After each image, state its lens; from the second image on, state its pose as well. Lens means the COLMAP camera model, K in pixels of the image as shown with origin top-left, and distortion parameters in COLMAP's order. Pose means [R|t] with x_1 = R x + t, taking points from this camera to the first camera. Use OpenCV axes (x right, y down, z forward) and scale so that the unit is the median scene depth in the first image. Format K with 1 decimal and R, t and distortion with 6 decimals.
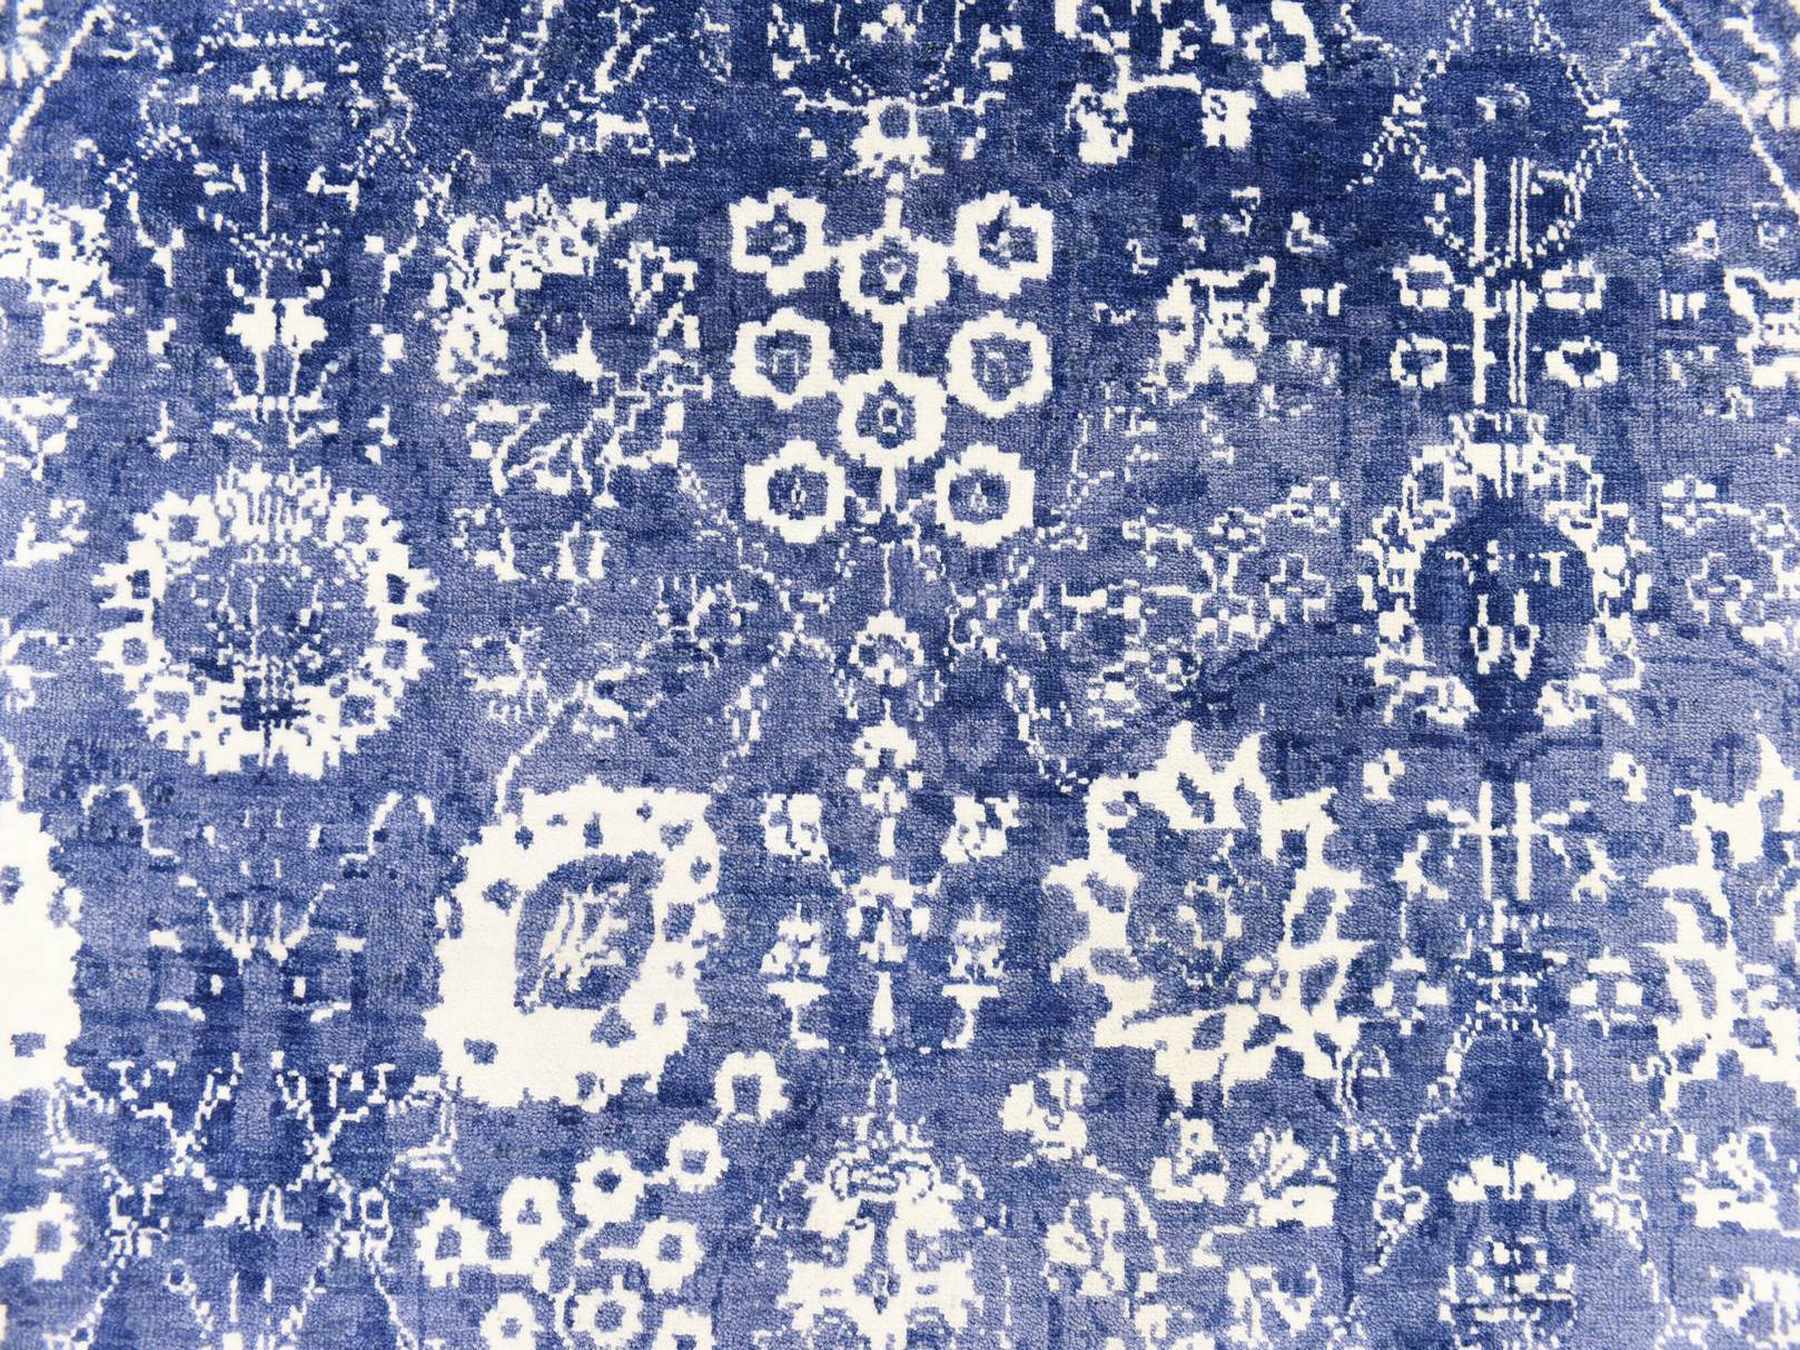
lens RADIAL K [[1891.2, 0, 898.6], [0, 1891.2, 687.5], [0, 0, 1]] dist [0.027564, 0.000000]
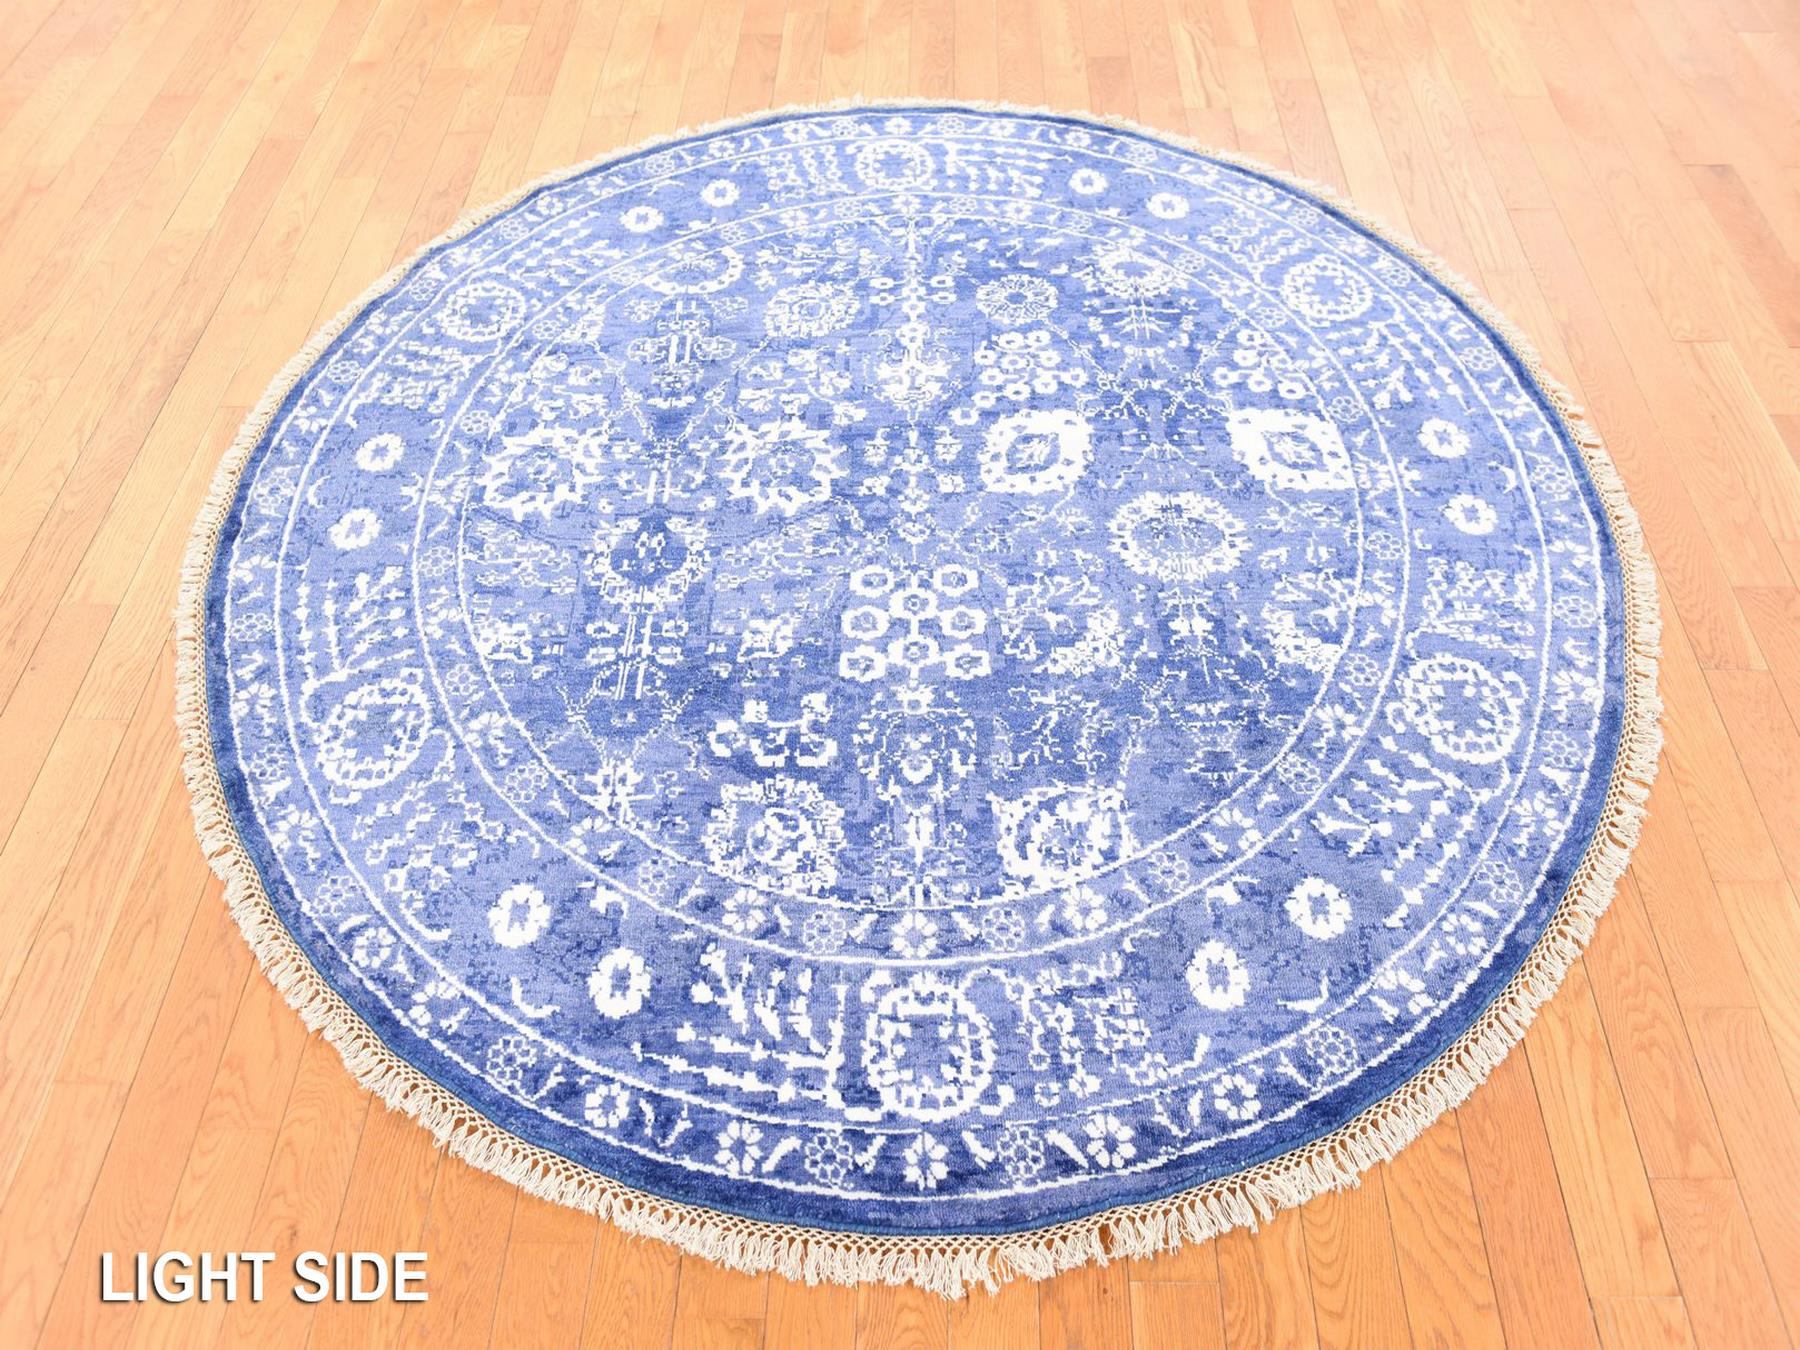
lens RADIAL K [[1609.5, 0, 911.9], [0, 1609.5, 671.1], [0, 0, 1]] dist [-0.076717, -0.011936]
pose [[-0.999882, 0.013856, -0.006586, 0.011874], [-0.014431, -0.703744, 0.710307, -1.560621], [0.005207, 0.710319, 0.703861, -0.284455]]
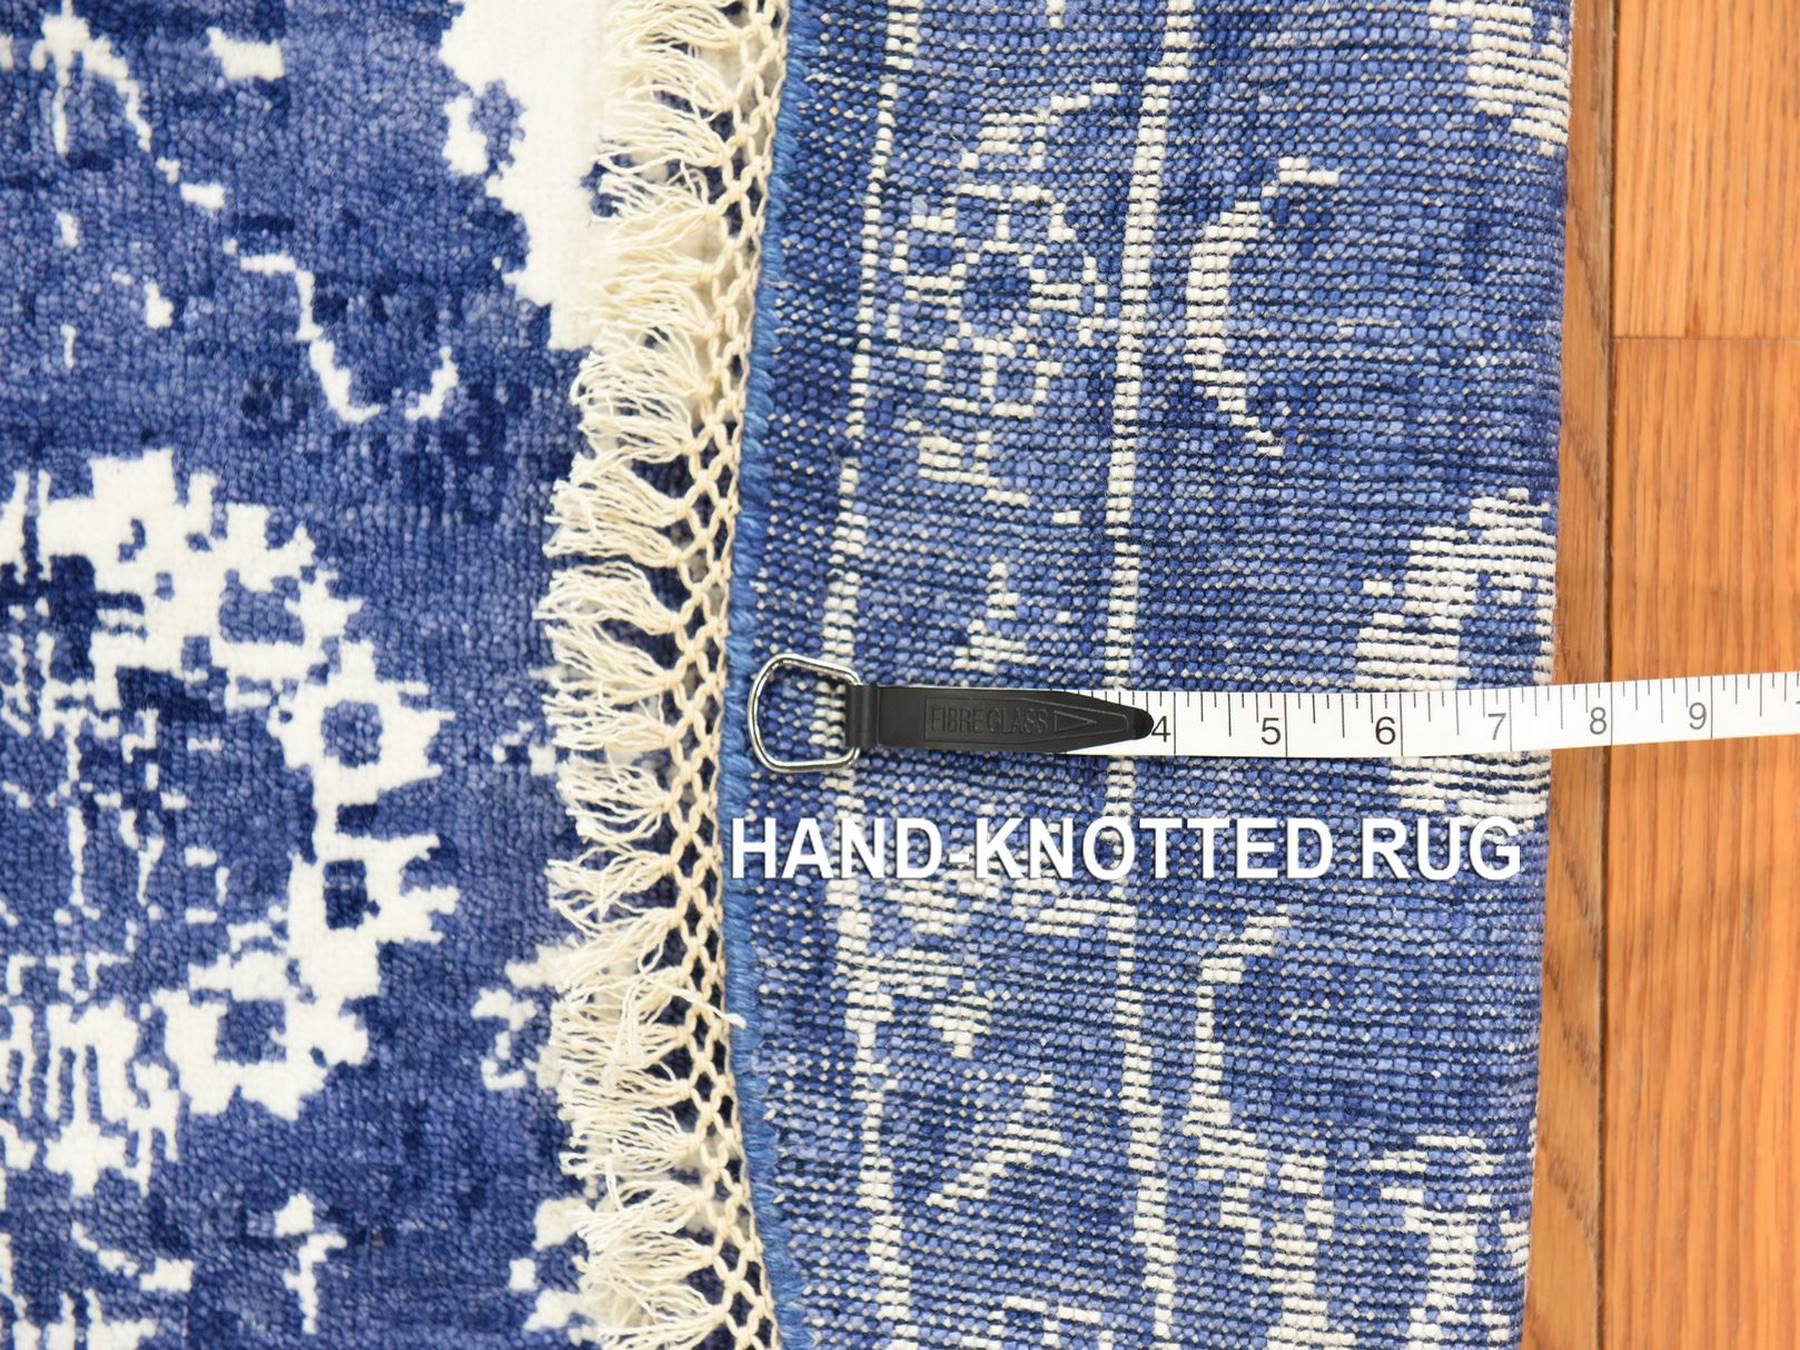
lens RADIAL K [[3699.6, 0, 899.2], [0, 3699.6, 674.8], [0, 0, 1]] dist [0.080786, 0.000000]
pose [[-0.998923, 0.028037, -0.036975, -0.491107], [-0.029469, -0.998813, 0.038785, -0.040950], [-0.035844, 0.039833, 0.998563, 0.169712]]
